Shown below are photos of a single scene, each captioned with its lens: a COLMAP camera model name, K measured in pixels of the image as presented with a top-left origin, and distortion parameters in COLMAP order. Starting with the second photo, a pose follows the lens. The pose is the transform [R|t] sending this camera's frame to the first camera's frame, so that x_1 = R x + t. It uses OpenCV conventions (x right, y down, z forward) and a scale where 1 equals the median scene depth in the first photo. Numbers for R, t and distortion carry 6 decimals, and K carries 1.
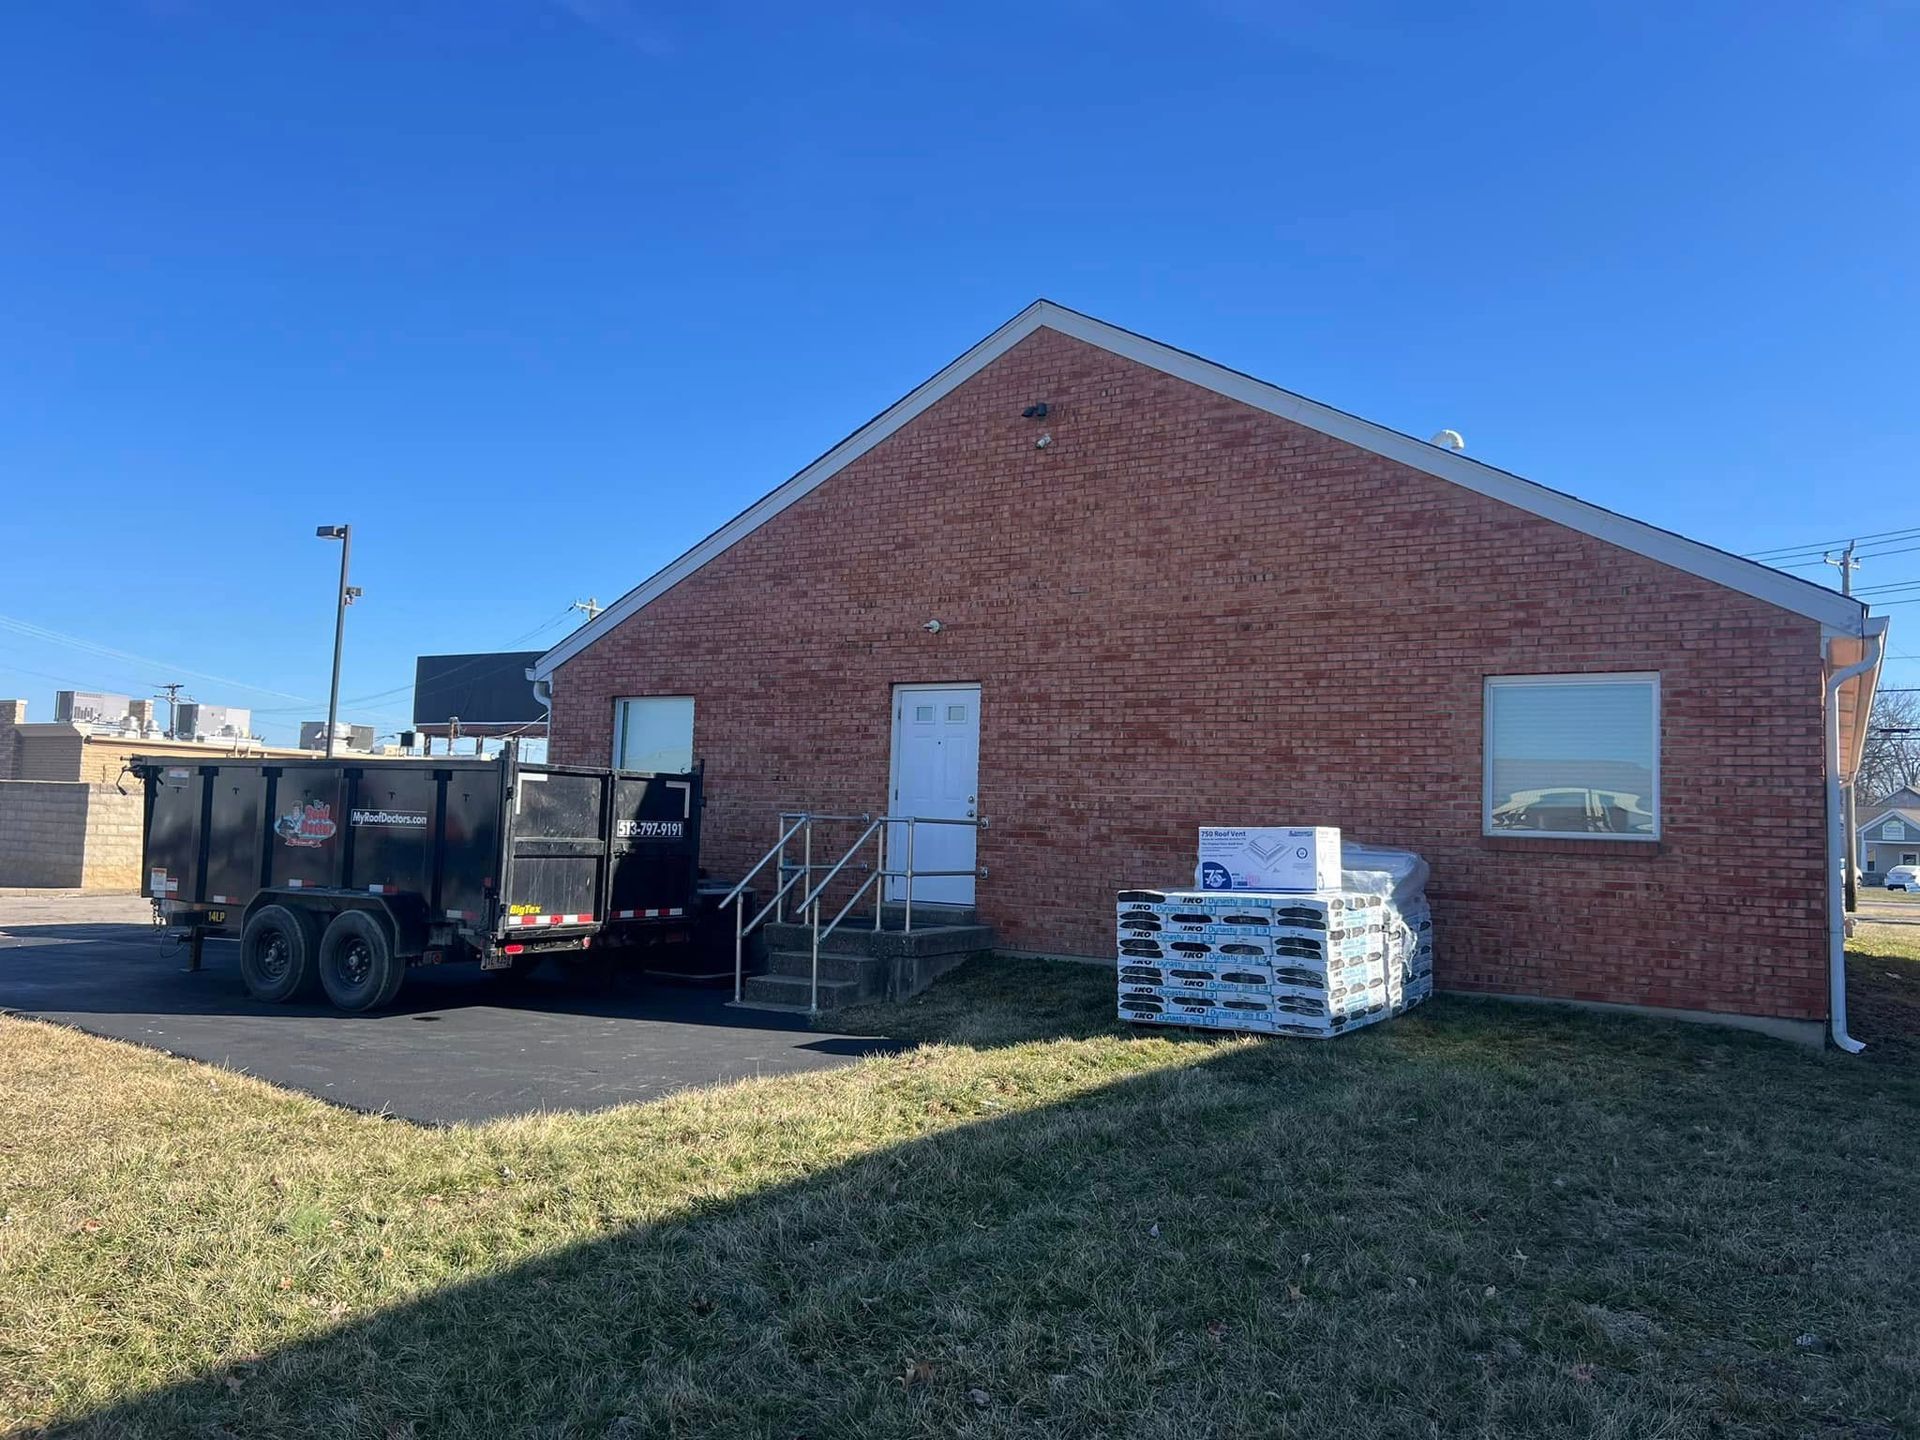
lens RADIAL K [[1436.6, 0, 962.6], [0, 1436.6, 726.4], [0, 0, 1]] dist [0.057010, -0.060363]
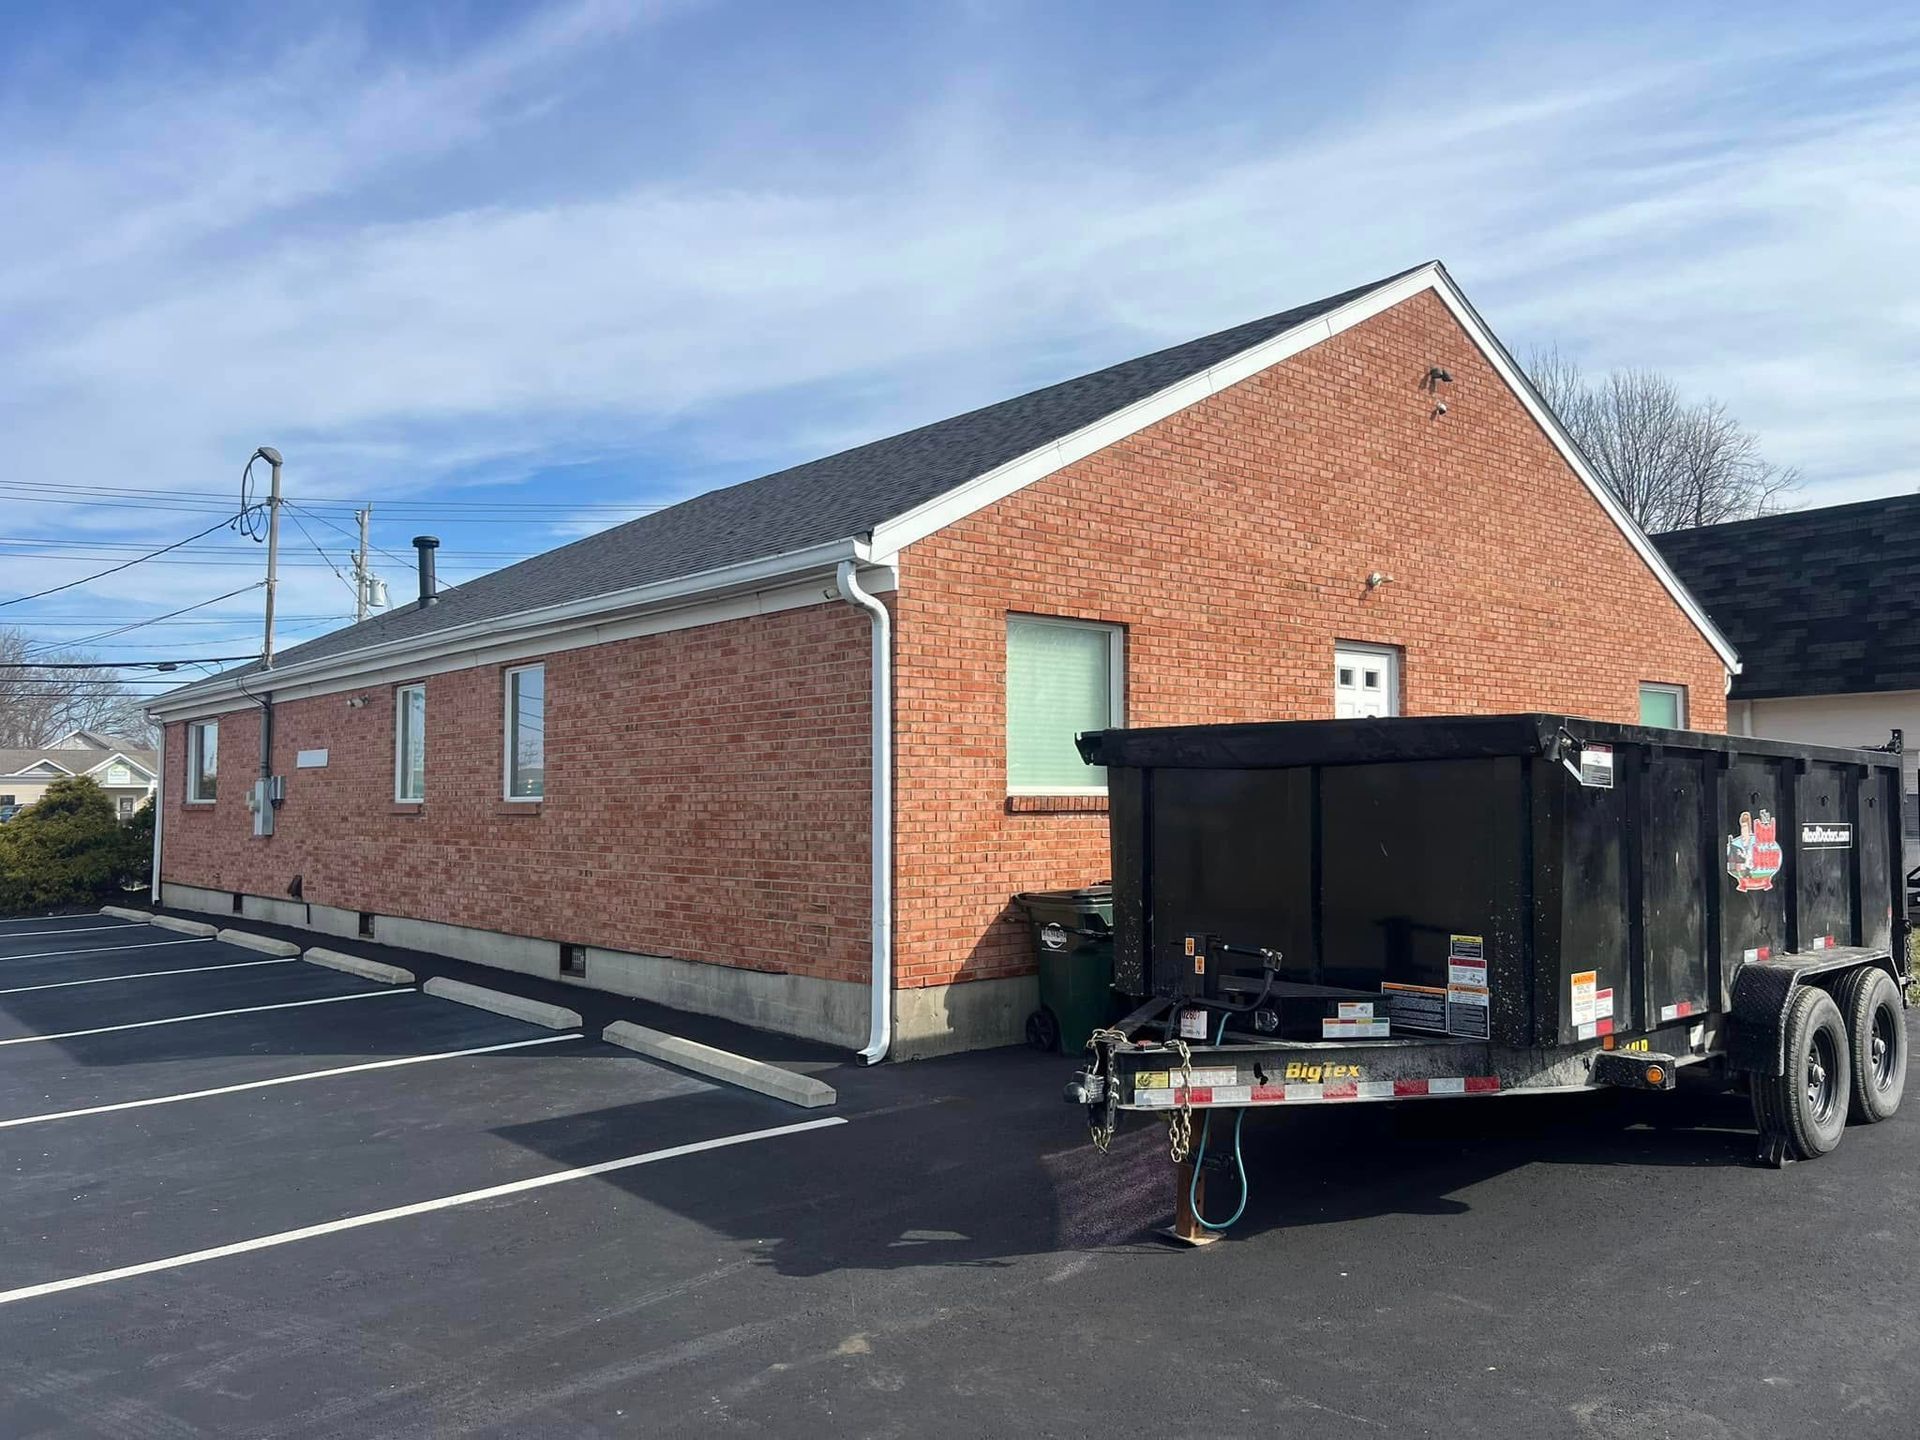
lens RADIAL K [[1436.6, 0, 960.9], [0, 1436.6, 719.2], [0, 0, 1]] dist [0.057010, -0.060363]
pose [[0.311684, 0.016528, 0.950042, -0.886521], [-0.050992, 0.998699, -0.000646, 0.027797], [-0.948817, -0.048244, 0.312121, 0.905975]]
